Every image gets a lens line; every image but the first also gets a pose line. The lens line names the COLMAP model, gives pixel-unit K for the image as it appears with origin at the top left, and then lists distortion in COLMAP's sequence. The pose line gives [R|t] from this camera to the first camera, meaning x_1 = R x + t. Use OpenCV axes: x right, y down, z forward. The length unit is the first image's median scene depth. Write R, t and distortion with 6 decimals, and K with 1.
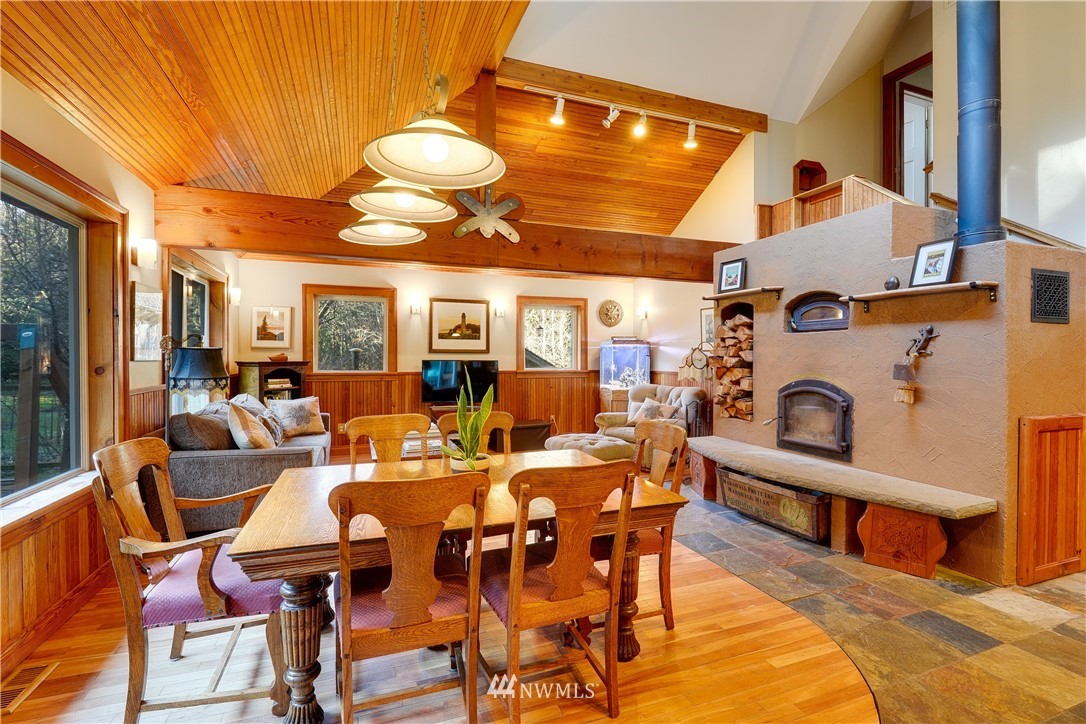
lens RADIAL K [[458.2, 0, 557.1], [0, 458.2, 358.8], [0, 0, 1]] dist [-0.003448, -0.005842]
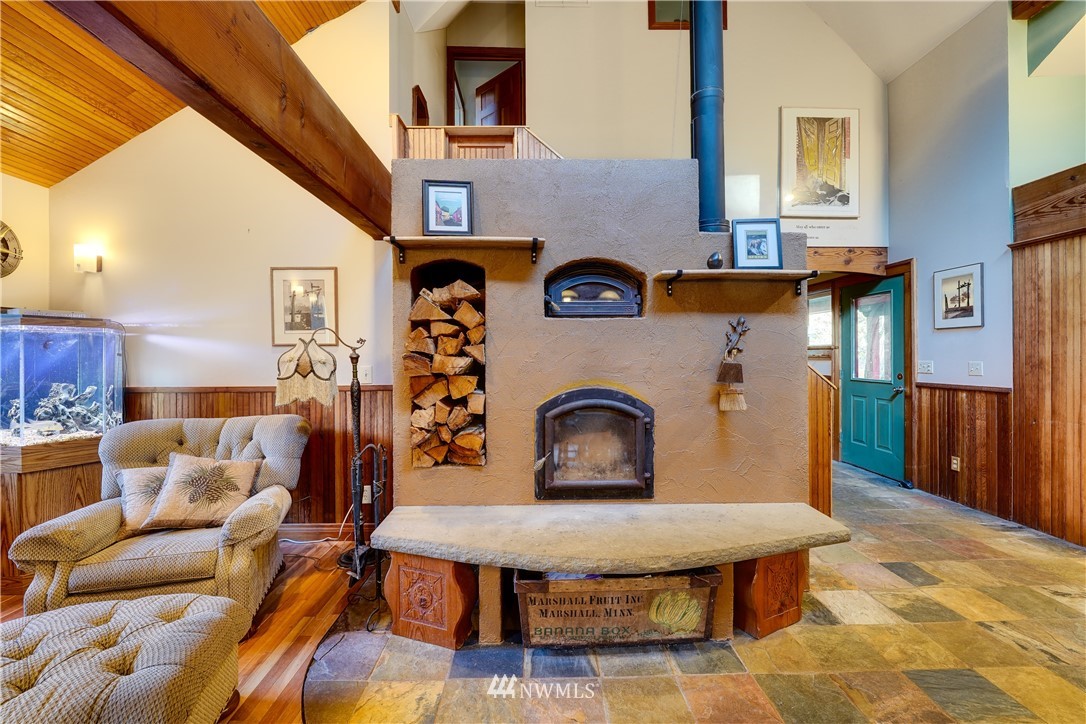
lens RADIAL K [[458.2, 0, 557.1], [0, 458.2, 358.8], [0, 0, 1]] dist [-0.003448, -0.005842]
pose [[0.389112, -0.012599, 0.921104, -0.078888], [0.010199, 0.999904, 0.009368, -0.004813], [-0.921134, 0.005749, 0.389203, 0.707325]]
